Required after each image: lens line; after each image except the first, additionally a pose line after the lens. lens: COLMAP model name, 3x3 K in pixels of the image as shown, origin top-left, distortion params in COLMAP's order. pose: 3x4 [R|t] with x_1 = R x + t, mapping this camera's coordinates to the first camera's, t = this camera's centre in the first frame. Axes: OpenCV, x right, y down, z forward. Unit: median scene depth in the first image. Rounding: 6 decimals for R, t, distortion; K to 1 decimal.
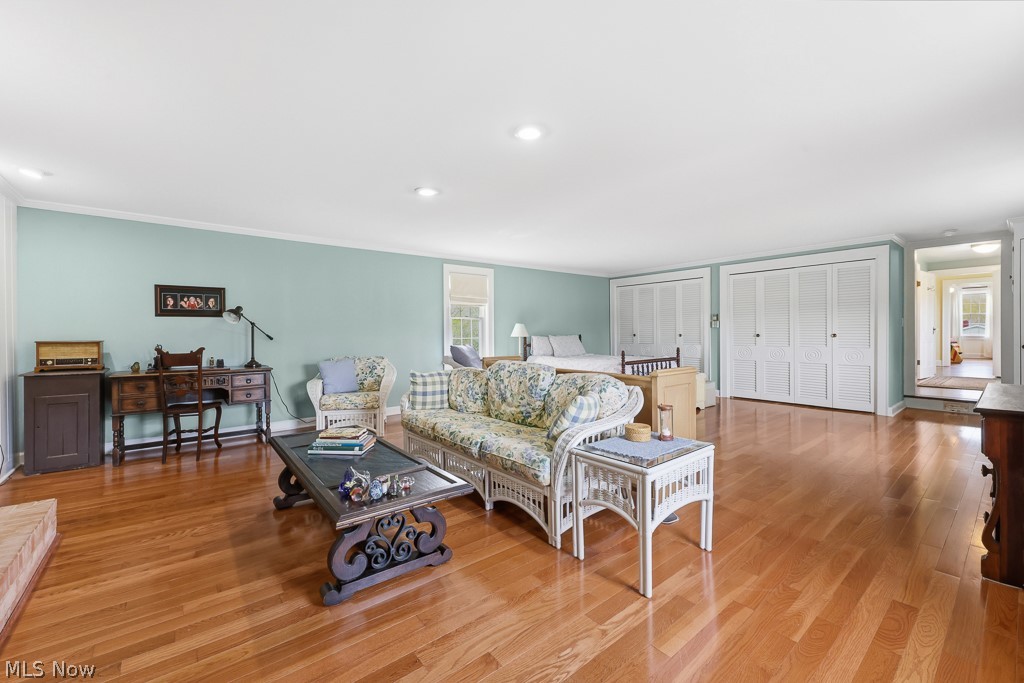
lens RADIAL K [[412.5, 0, 511.4], [0, 412.5, 337.8], [0, 0, 1]] dist [-0.000378, 0.000002]
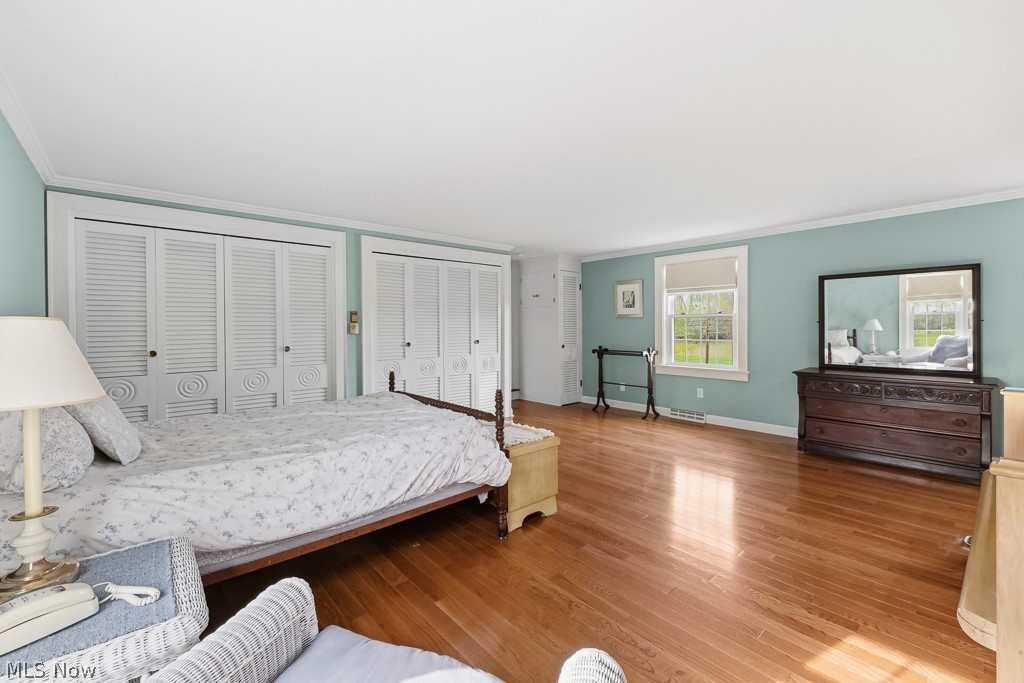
lens RADIAL K [[437.3, 0, 516.2], [0, 437.3, 322.5], [0, 0, 1]] dist [-0.000178, 0.000009]
pose [[-0.040460, 0.003770, 0.999174, -0.166474], [0.012104, 0.999921, -0.003283, -0.037326], [-0.999108, 0.011961, -0.040502, 0.805886]]
